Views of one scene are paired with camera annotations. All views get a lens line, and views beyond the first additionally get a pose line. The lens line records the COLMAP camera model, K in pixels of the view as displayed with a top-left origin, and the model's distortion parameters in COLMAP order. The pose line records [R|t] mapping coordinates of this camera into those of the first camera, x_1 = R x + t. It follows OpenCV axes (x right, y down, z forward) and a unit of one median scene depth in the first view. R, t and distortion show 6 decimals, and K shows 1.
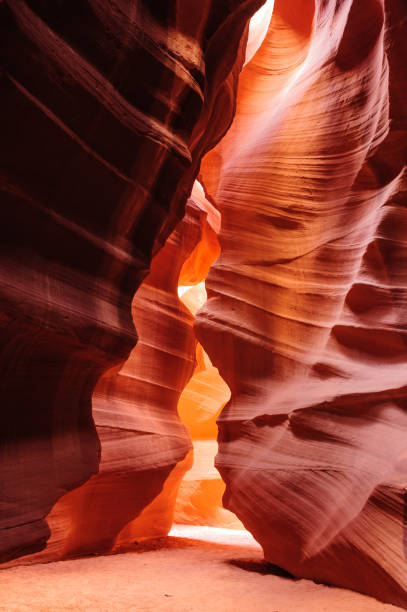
lens RADIAL K [[452.2, 0, 207.5], [0, 452.2, 309.9], [0, 0, 1]] dist [-0.001410, -0.001627]
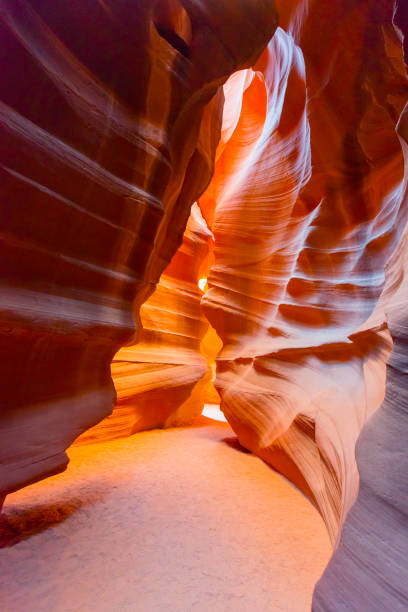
lens RADIAL K [[239.0, 0, 204.0], [0, 239.0, 306.0], [0, 0, 1]] dist [0.014067, -0.003549]
pose [[0.990610, -0.042715, -0.129875, 0.128210], [0.053856, 0.995050, 0.083518, -0.047413], [0.125665, -0.089728, 0.988007, 0.127524]]
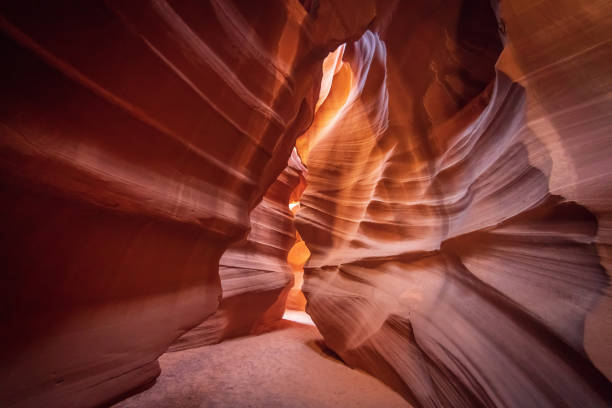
lens RADIAL K [[175.9, 0, 306.0], [0, 175.9, 204.0], [0, 0, 1]] dist [0.000367, -0.000017]
pose [[0.999868, 0.015845, -0.003521, 0.037035], [-0.016044, 0.997665, -0.066381, 0.014013], [0.002461, 0.066429, 0.997788, 0.220071]]
